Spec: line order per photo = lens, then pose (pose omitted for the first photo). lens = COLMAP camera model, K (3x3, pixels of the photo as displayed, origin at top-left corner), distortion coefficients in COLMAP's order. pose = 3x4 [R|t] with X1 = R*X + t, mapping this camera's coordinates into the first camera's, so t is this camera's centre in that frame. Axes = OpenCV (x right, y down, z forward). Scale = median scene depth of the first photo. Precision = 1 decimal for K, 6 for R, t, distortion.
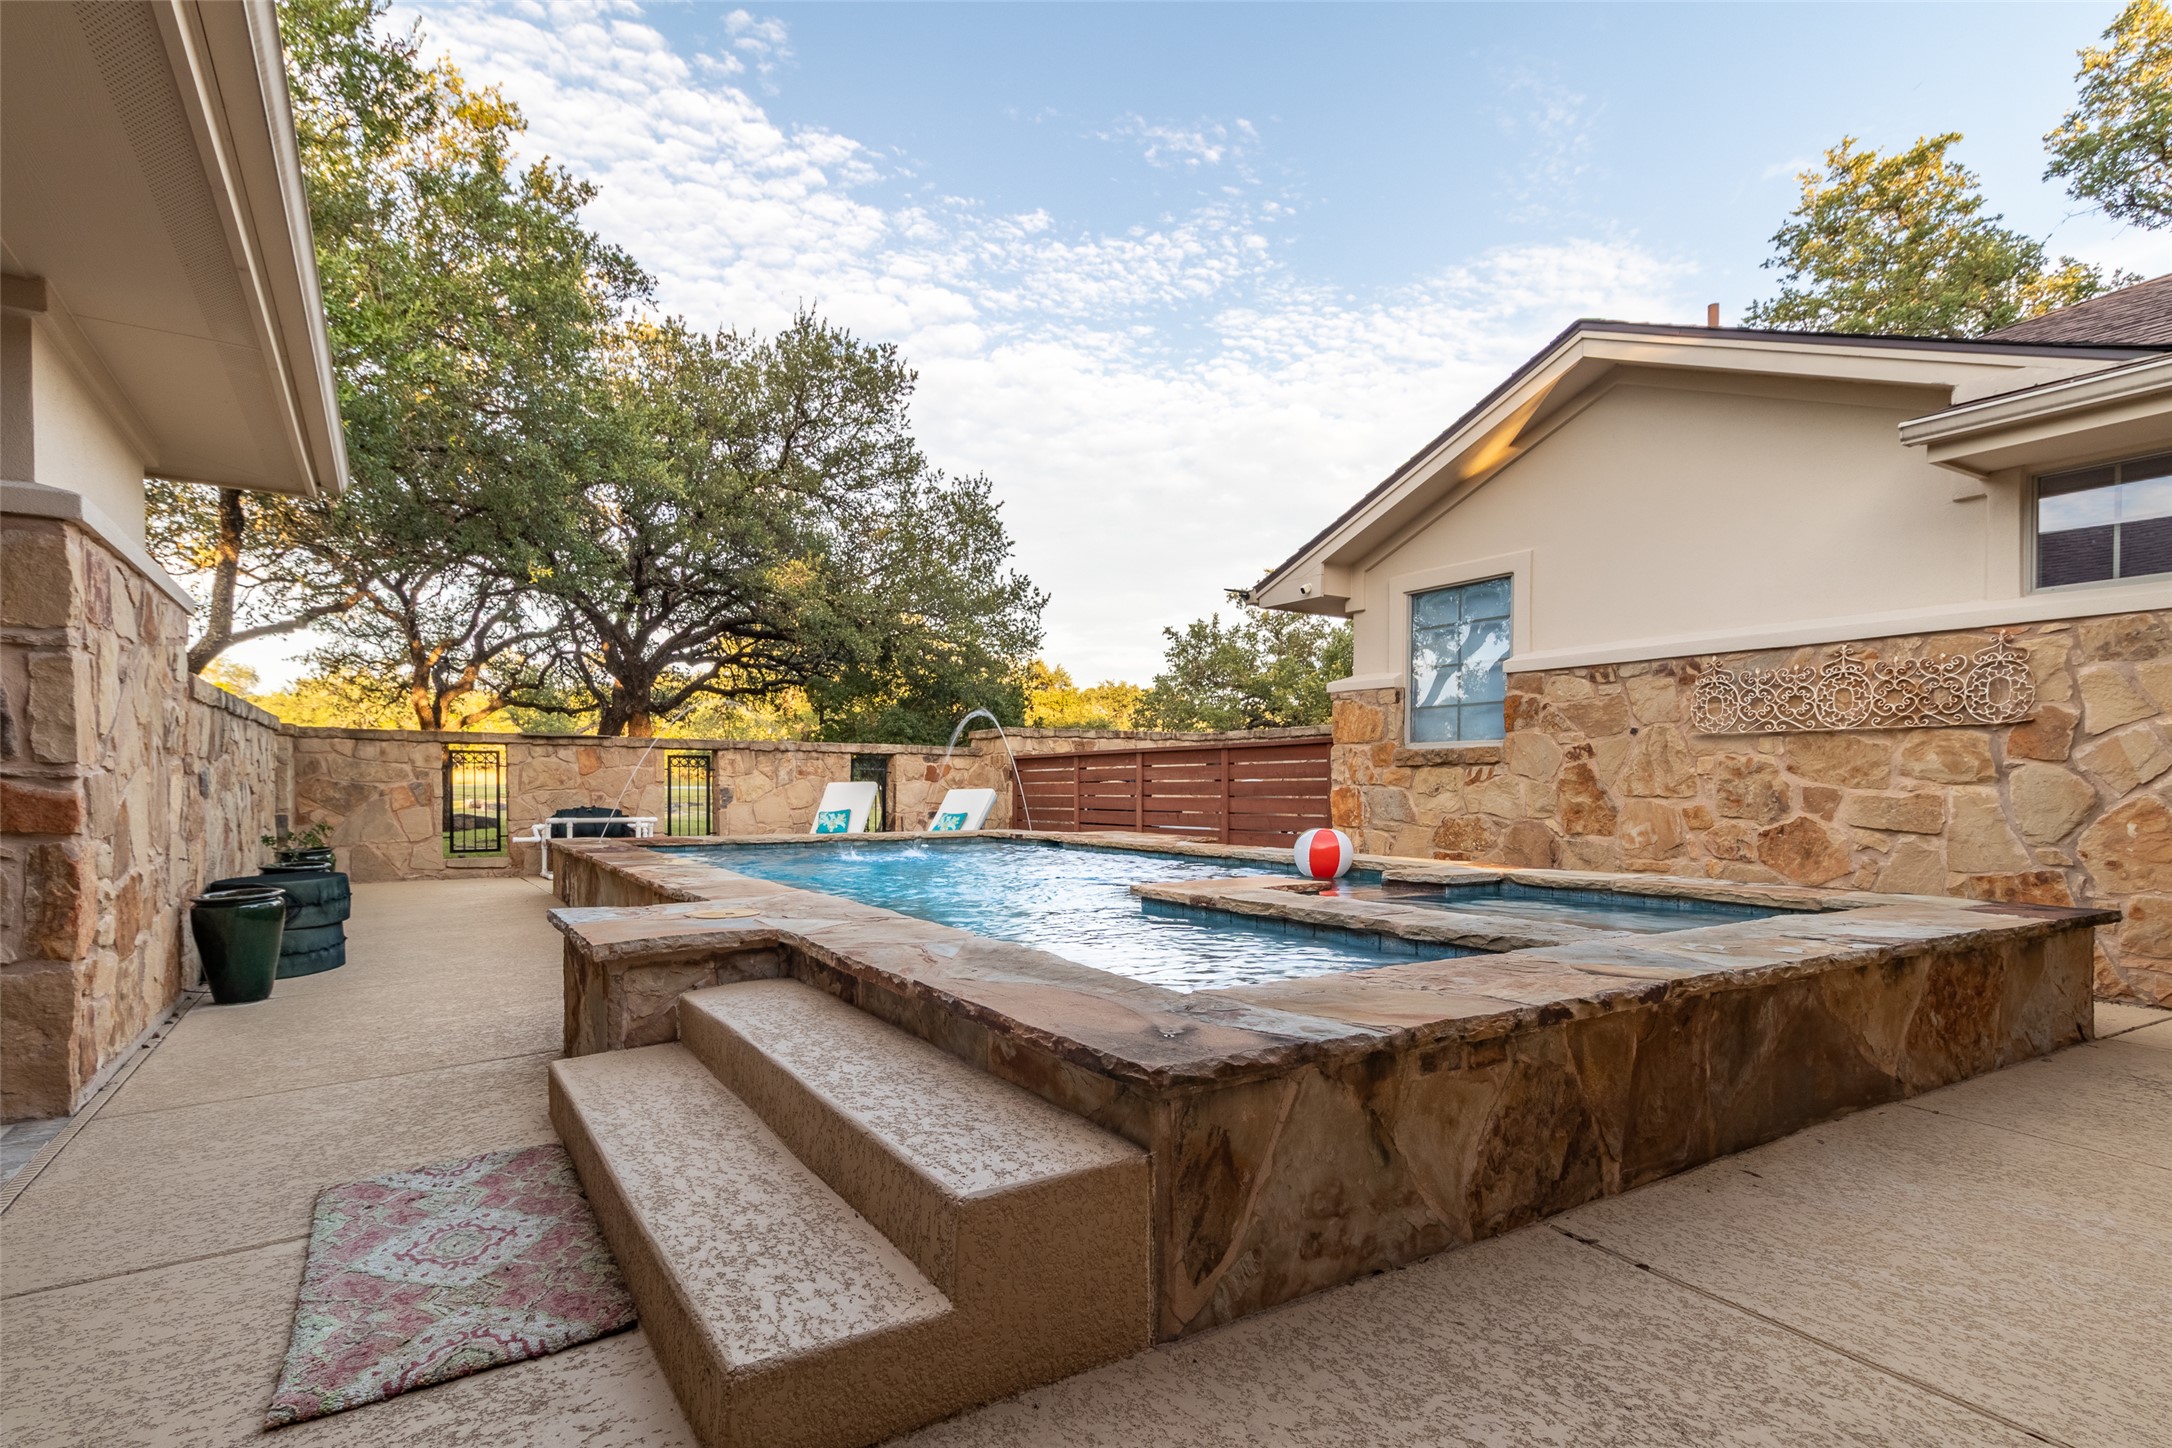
lens RADIAL K [[1017.5, 0, 1007.6], [0, 1017.5, 799.0], [0, 0, 1]] dist [0.003619, -0.000144]
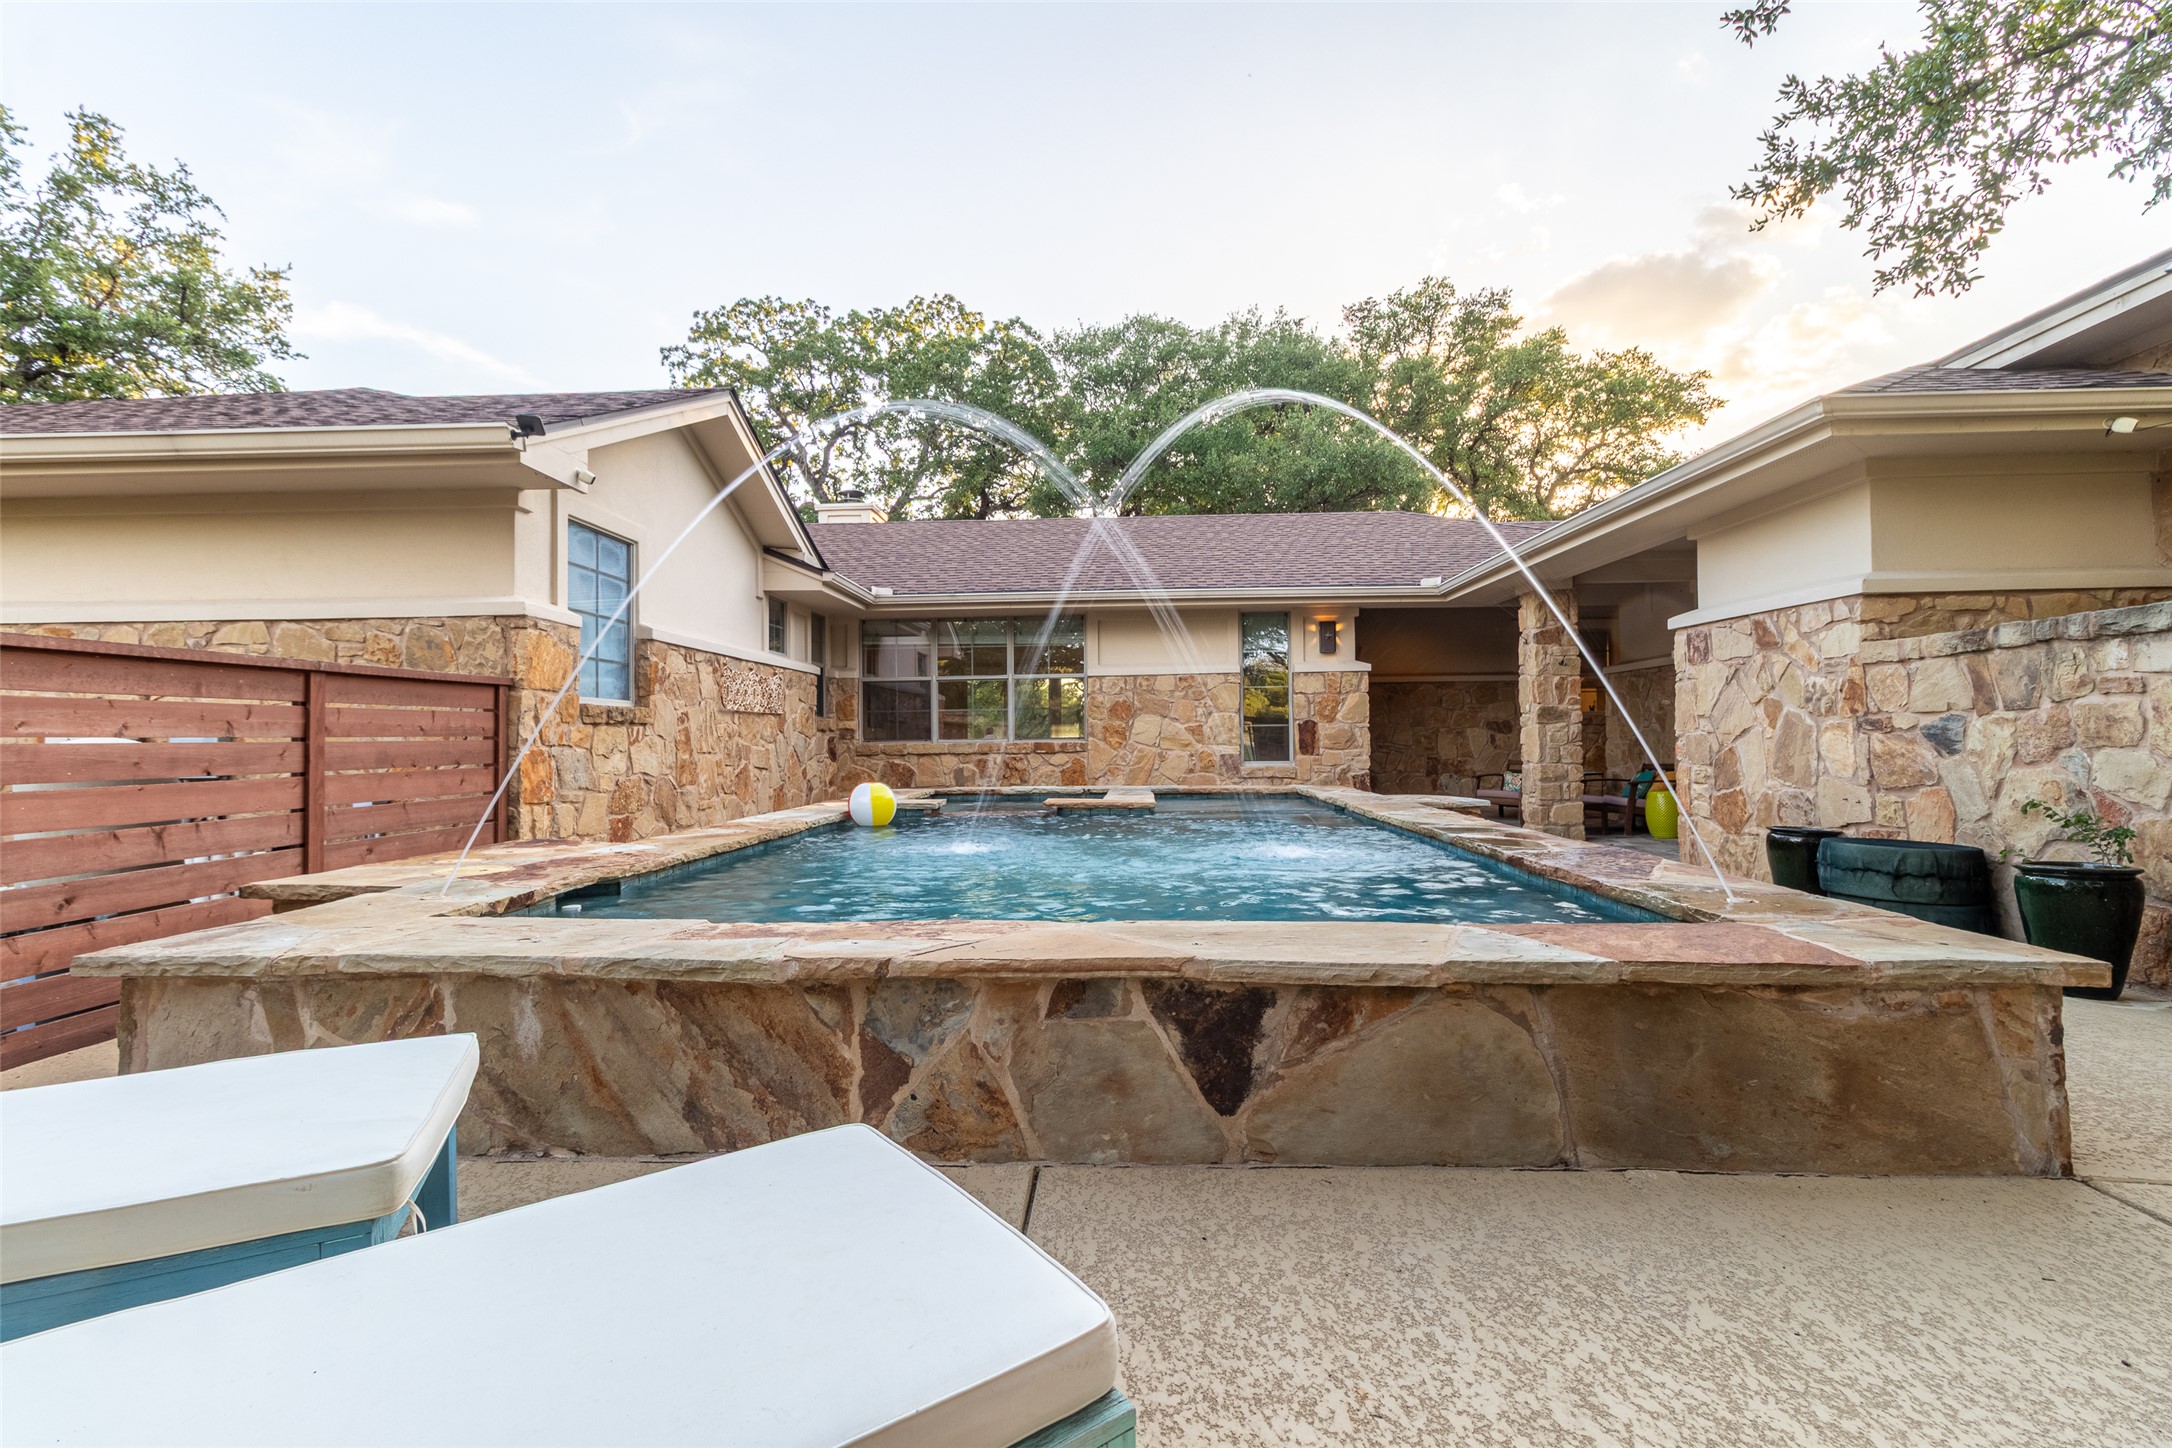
lens RADIAL K [[1017.5, 0, 1073.6], [0, 1017.5, 709.9], [0, 0, 1]] dist [0.003619, -0.000144]
pose [[-0.826820, 0.020166, 0.562104, -0.320853], [0.013789, 0.999783, -0.015585, -0.018213], [-0.562297, -0.005135, -0.826920, 1.086900]]
